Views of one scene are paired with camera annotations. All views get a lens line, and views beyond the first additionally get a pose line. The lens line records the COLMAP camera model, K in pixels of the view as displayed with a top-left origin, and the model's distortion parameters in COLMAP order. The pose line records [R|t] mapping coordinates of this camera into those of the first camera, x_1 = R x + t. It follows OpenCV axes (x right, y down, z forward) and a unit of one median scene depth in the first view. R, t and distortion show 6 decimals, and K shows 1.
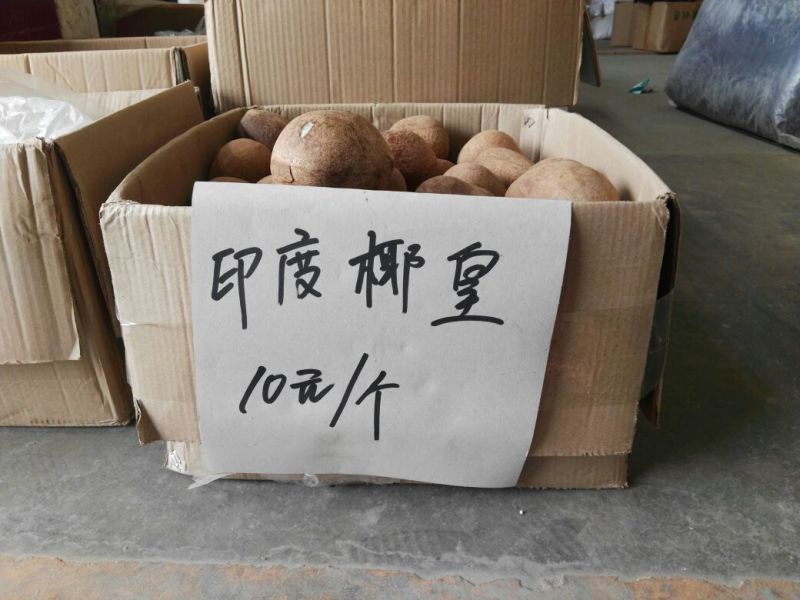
lens RADIAL K [[655.0, 0, 400.0], [0, 655.0, 300.0], [0, 0, 1]] dist [0.037801, -0.122969]
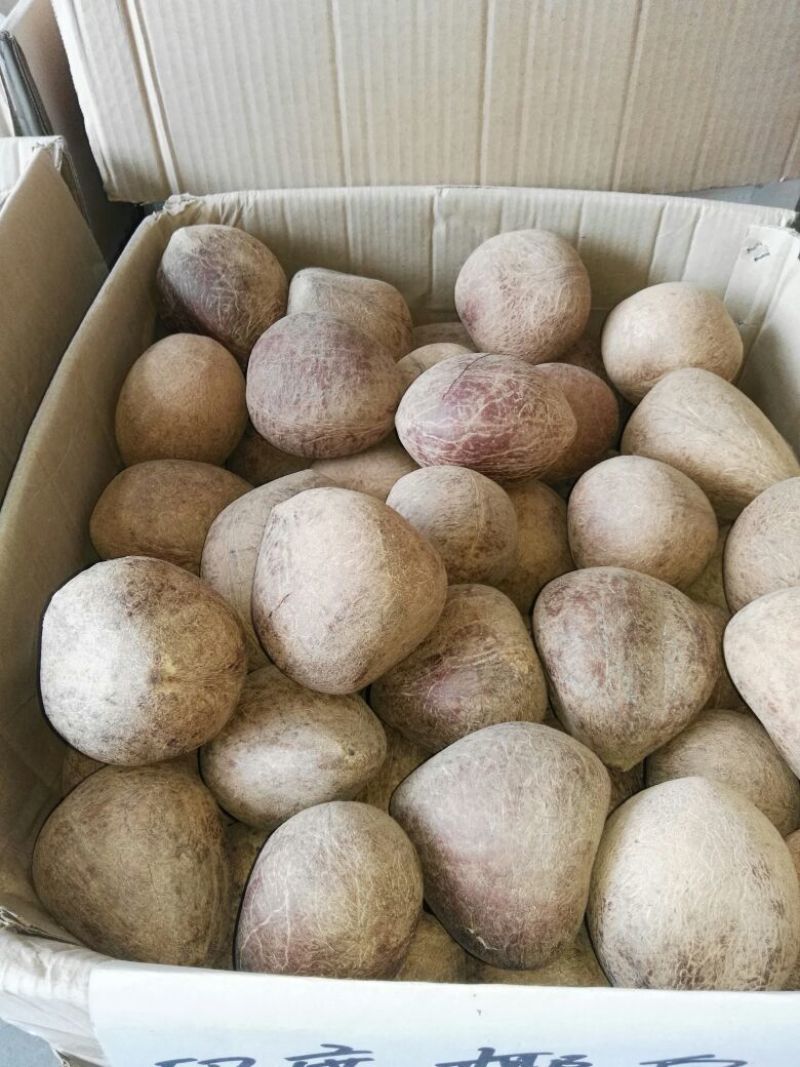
lens RADIAL K [[873.6, 0, 432.8], [0, 873.6, 531.5], [0, 0, 1]] dist [0.037801, -0.122969]
pose [[0.999827, 0.007589, 0.017000, -0.052574], [-0.014677, 0.883099, 0.468957, -0.382671], [-0.011453, -0.469126, 0.883057, 0.328454]]
